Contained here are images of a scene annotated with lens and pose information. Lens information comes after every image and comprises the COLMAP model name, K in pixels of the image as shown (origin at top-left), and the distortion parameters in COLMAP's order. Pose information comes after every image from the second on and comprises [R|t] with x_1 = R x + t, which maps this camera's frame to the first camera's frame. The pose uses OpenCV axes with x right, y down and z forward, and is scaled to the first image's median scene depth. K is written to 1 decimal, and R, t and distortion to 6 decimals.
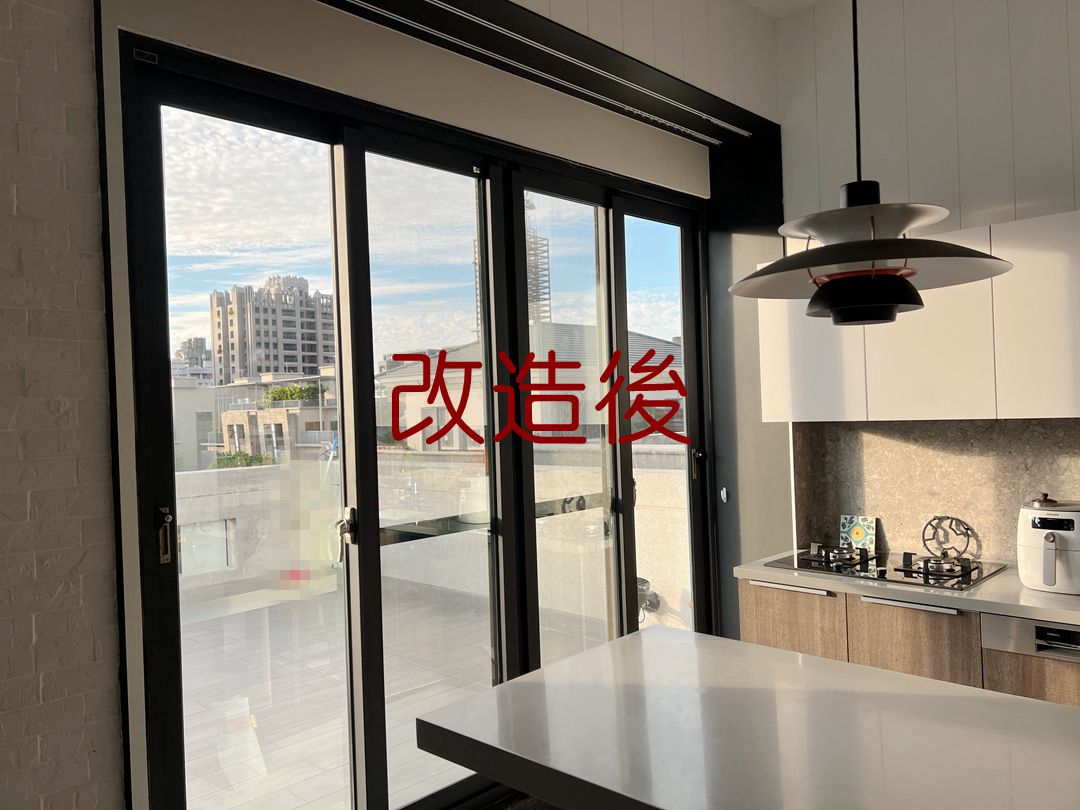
lens RADIAL K [[825.5, 0, 540.0], [0, 825.5, 405.0], [0, 0, 1]] dist [-0.000061, 0.000672]
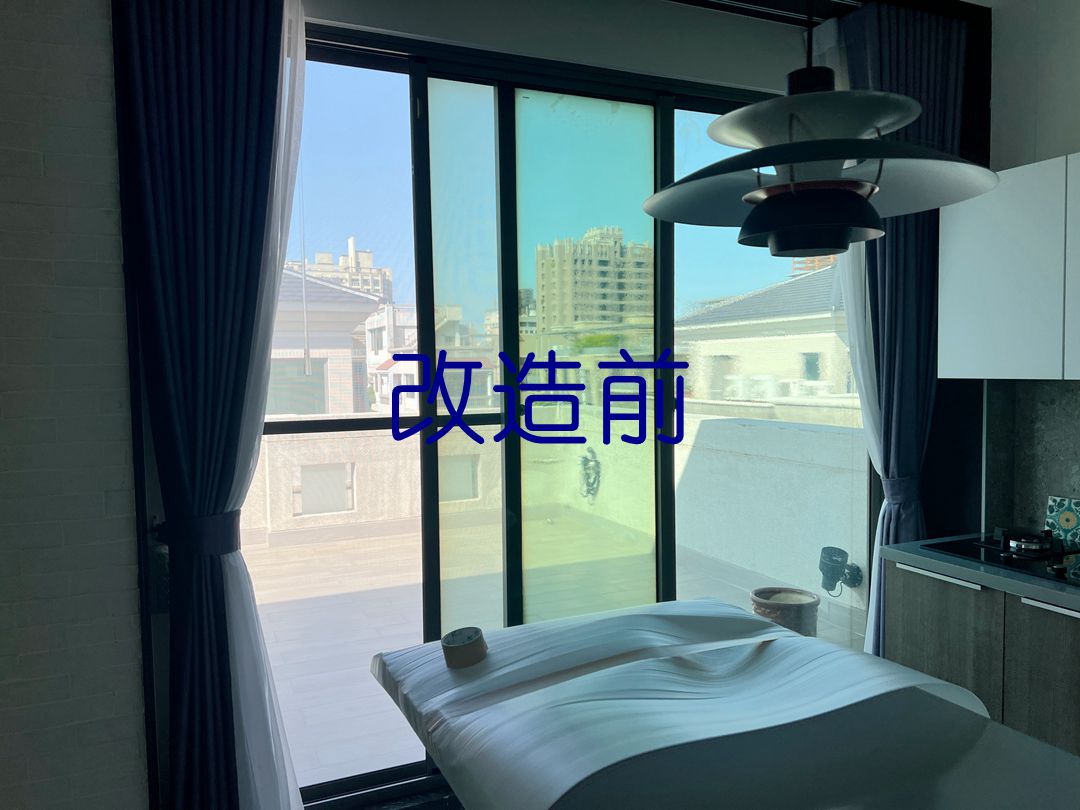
lens RADIAL K [[819.7, 0, 540.0], [0, 819.7, 405.0], [0, 0, 1]] dist [0.001145, -0.000410]
pose [[0.922808, 0.040982, -0.383073, 0.207357], [-0.016863, 0.997670, 0.066111, 0.000261], [0.384890, -0.054548, 0.921349, 0.076370]]
